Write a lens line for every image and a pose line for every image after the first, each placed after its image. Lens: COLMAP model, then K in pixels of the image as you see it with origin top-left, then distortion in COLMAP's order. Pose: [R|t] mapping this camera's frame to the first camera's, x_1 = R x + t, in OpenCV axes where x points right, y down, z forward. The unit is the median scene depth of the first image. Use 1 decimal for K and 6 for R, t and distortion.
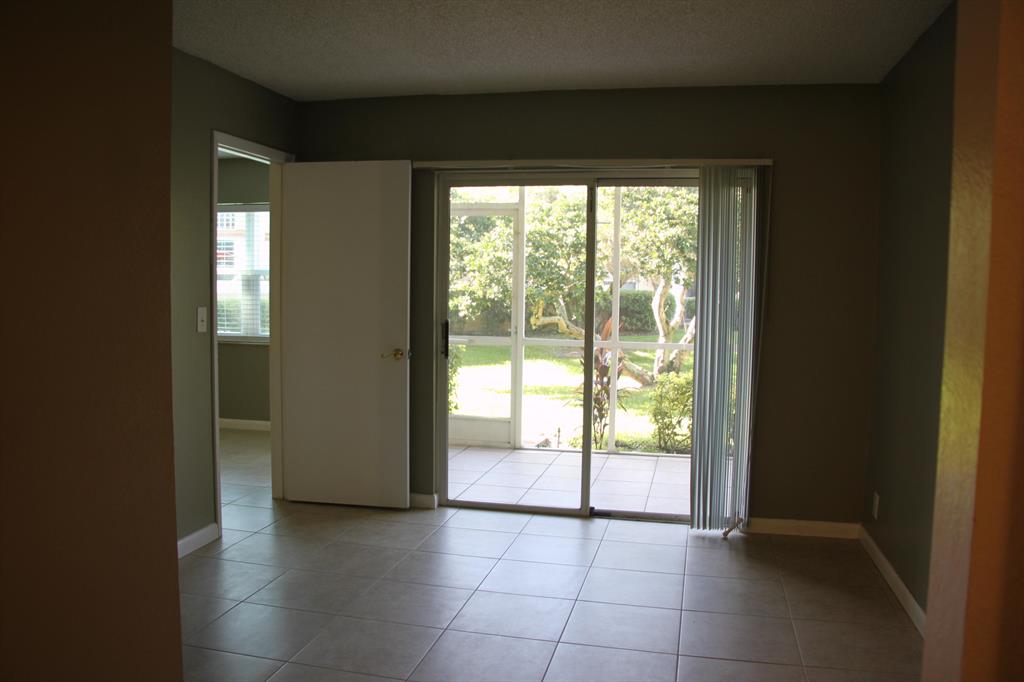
lens RADIAL K [[821.0, 0, 512.0], [0, 821.0, 341.0], [0, 0, 1]] dist [-0.190094, -0.002063]
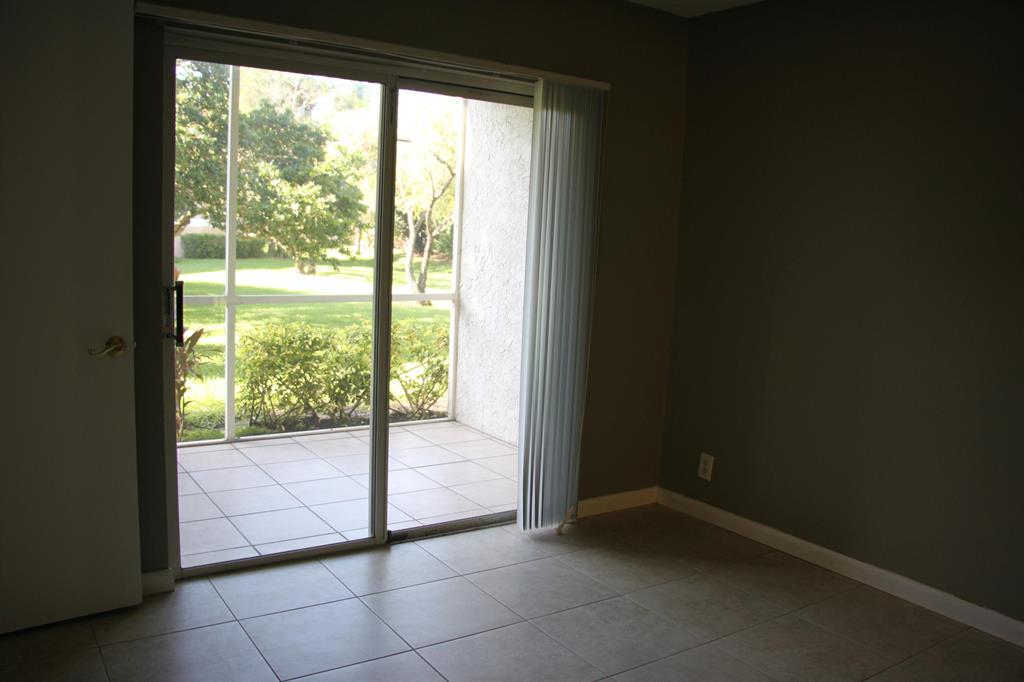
lens RADIAL K [[836.8, 0, 502.4], [0, 836.8, 351.7], [0, 0, 1]] dist [-0.180991, 0.148561]
pose [[0.678422, -0.087334, 0.729463, -0.380283], [0.016869, 0.994499, 0.103376, -0.034371], [-0.734479, -0.057827, 0.676163, 0.442891]]
